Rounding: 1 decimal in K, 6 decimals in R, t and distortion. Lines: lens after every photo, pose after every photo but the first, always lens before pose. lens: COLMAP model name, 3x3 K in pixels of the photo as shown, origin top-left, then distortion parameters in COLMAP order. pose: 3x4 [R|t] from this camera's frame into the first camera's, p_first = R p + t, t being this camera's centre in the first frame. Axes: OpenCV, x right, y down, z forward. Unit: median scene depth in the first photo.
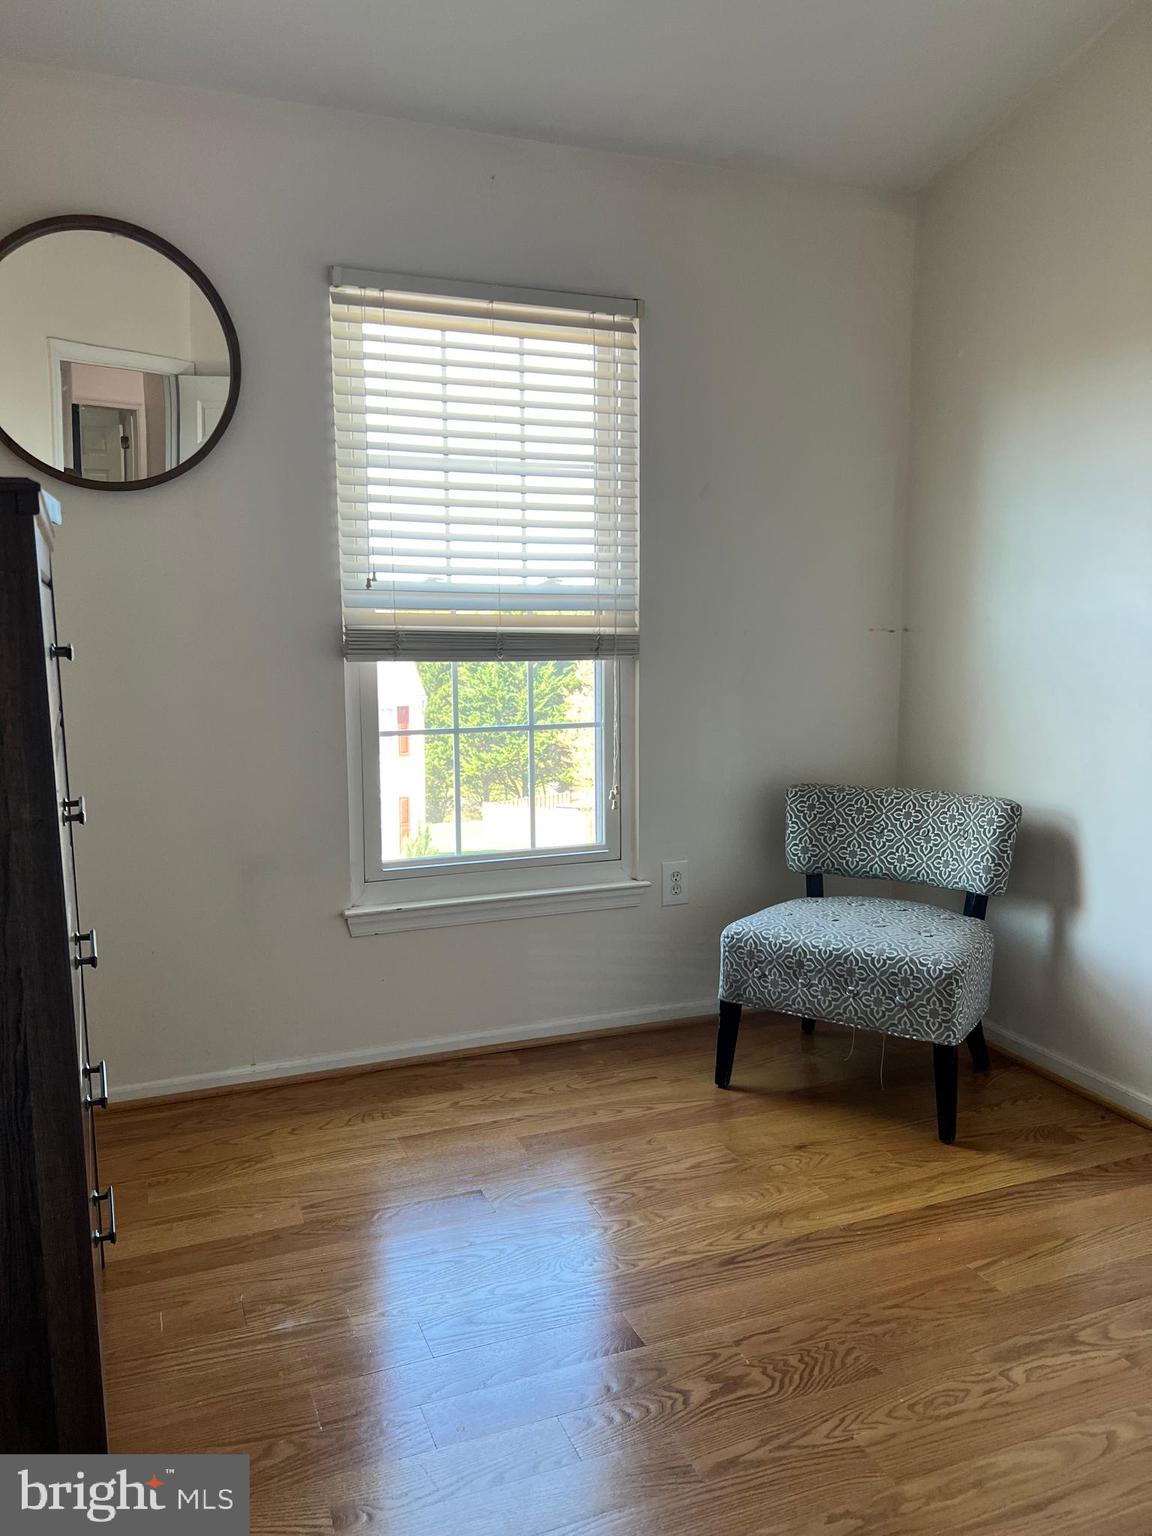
lens RADIAL K [[1168.1, 0, 582.6], [0, 1168.1, 768.3], [0, 0, 1]] dist [0.067085, -0.066314]
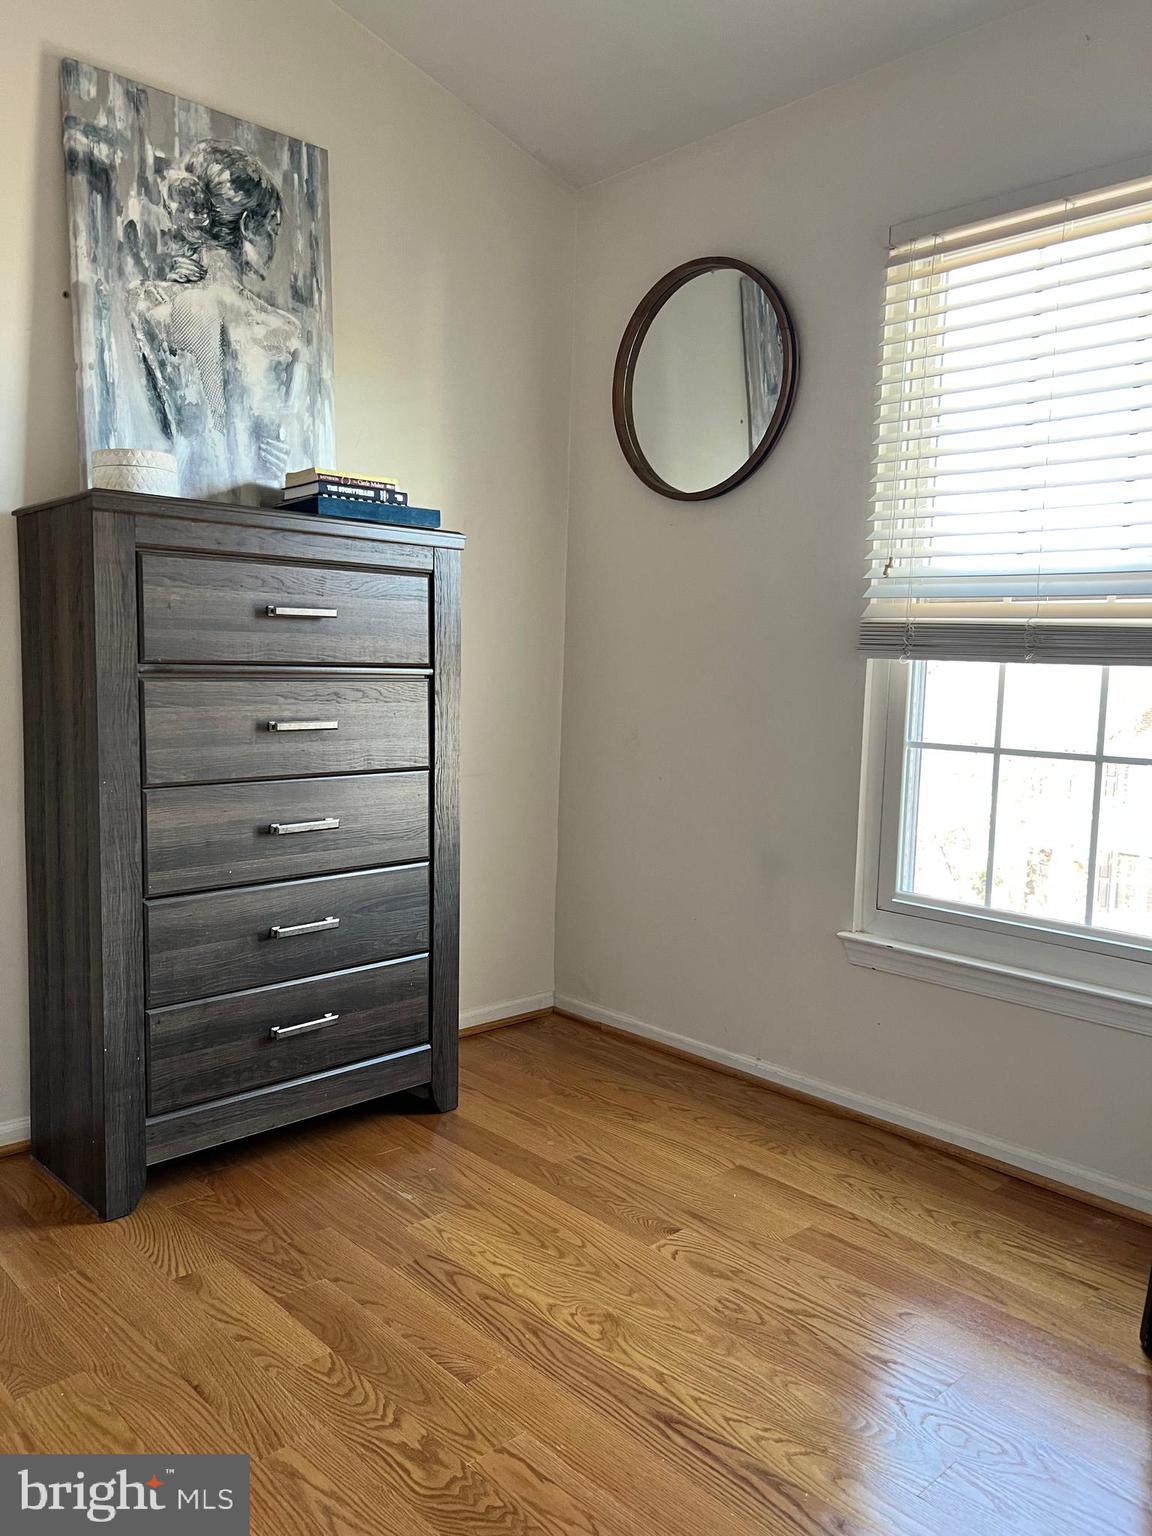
lens RADIAL K [[1185.3, 0, 578.7], [0, 1185.3, 775.3], [0, 0, 1]] dist [0.071281, -0.089390]
pose [[0.349787, 0.101437, -0.931322, 0.606219], [-0.148258, 0.987587, 0.051883, -0.016605], [0.925024, 0.119928, 0.360483, 0.482704]]
